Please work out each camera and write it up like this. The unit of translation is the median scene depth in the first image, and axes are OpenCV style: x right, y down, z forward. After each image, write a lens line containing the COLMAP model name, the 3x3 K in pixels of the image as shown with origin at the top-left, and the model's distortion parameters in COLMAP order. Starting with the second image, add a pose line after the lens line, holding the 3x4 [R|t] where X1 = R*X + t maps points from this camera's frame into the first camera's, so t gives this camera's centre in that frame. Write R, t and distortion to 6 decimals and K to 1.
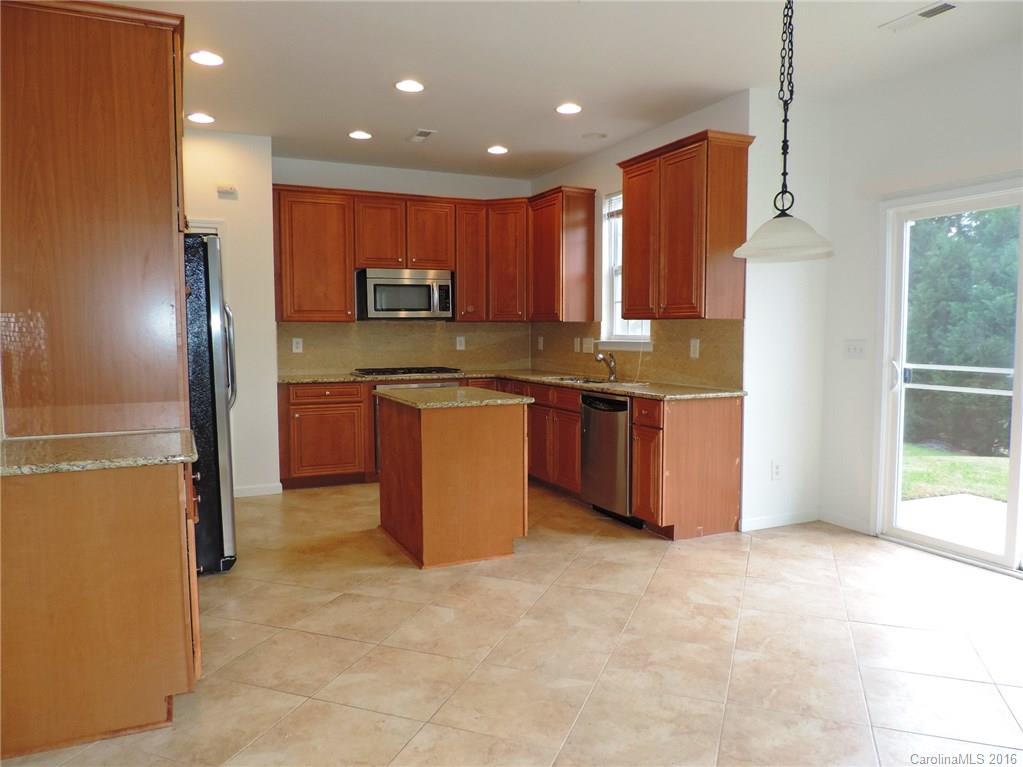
lens RADIAL K [[729.0, 0, 515.6], [0, 729.0, 385.3], [0, 0, 1]] dist [-0.020229, -0.002692]
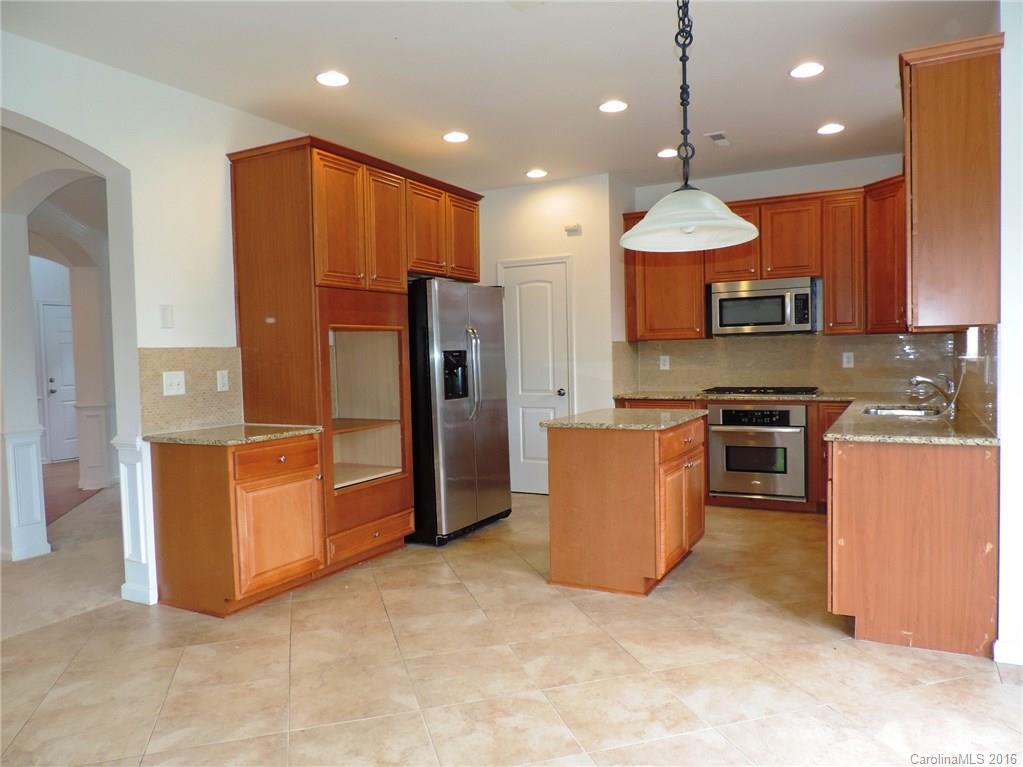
lens RADIAL K [[729.0, 0, 515.6], [0, 729.0, 385.3], [0, 0, 1]] dist [-0.020229, -0.002692]
pose [[0.596144, 0.024246, -0.802512, 0.574805], [-0.038215, 0.999268, 0.001802, -0.023303], [0.801968, 0.029594, 0.596634, 0.297195]]
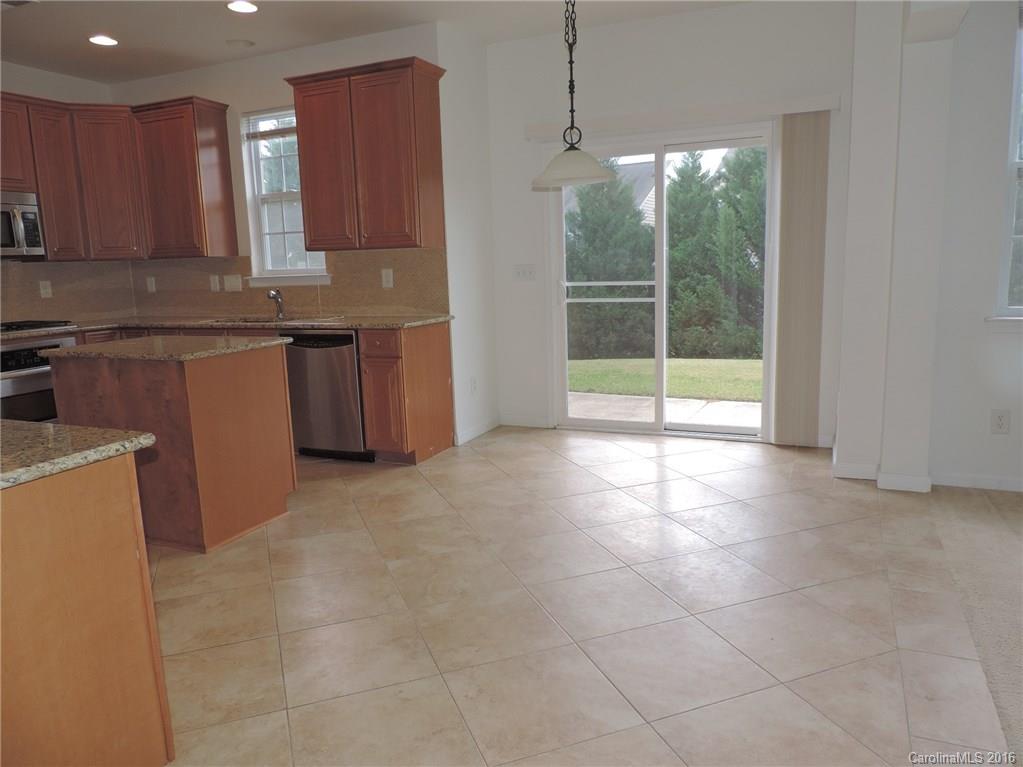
lens RADIAL K [[729.0, 0, 515.6], [0, 729.0, 385.3], [0, 0, 1]] dist [-0.020229, -0.002692]
pose [[0.754434, -0.132281, 0.642908, -0.320932], [0.080206, 0.990721, 0.109726, -0.000067], [-0.651457, -0.031217, 0.758043, 0.126594]]
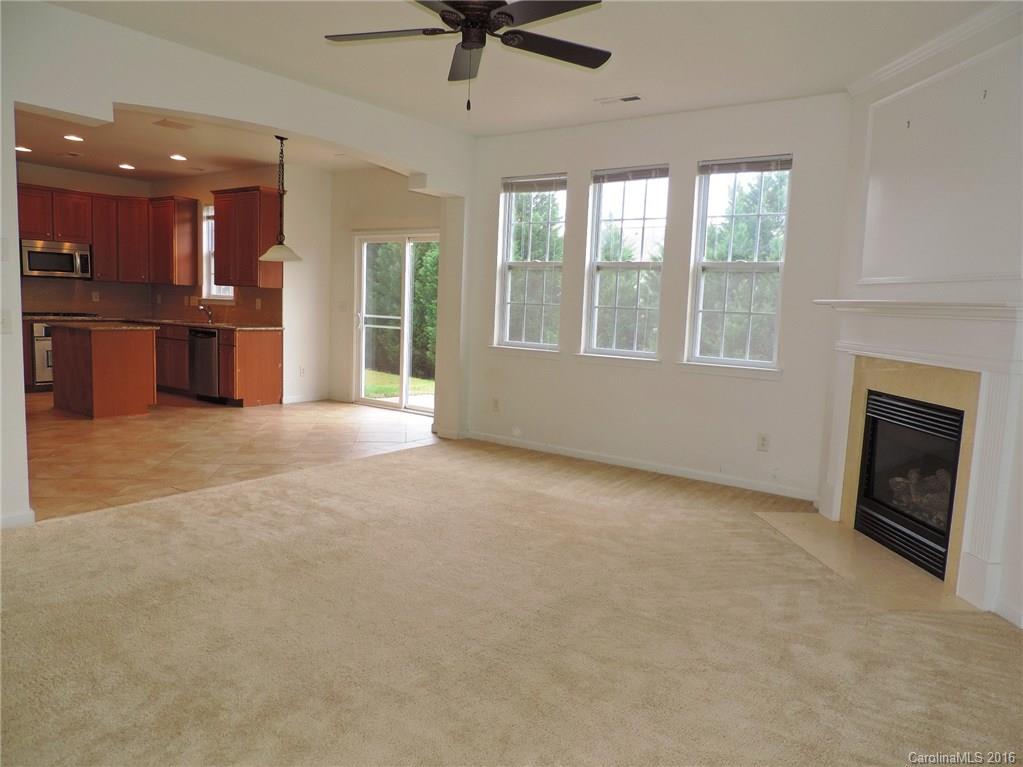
lens RADIAL K [[729.0, 0, 515.6], [0, 729.0, 385.3], [0, 0, 1]] dist [-0.020229, -0.002692]
pose [[0.876585, -0.015842, 0.480987, -0.061147], [-0.005775, 0.999040, 0.043431, 0.072529], [-0.481213, -0.040848, 0.875652, -0.926631]]
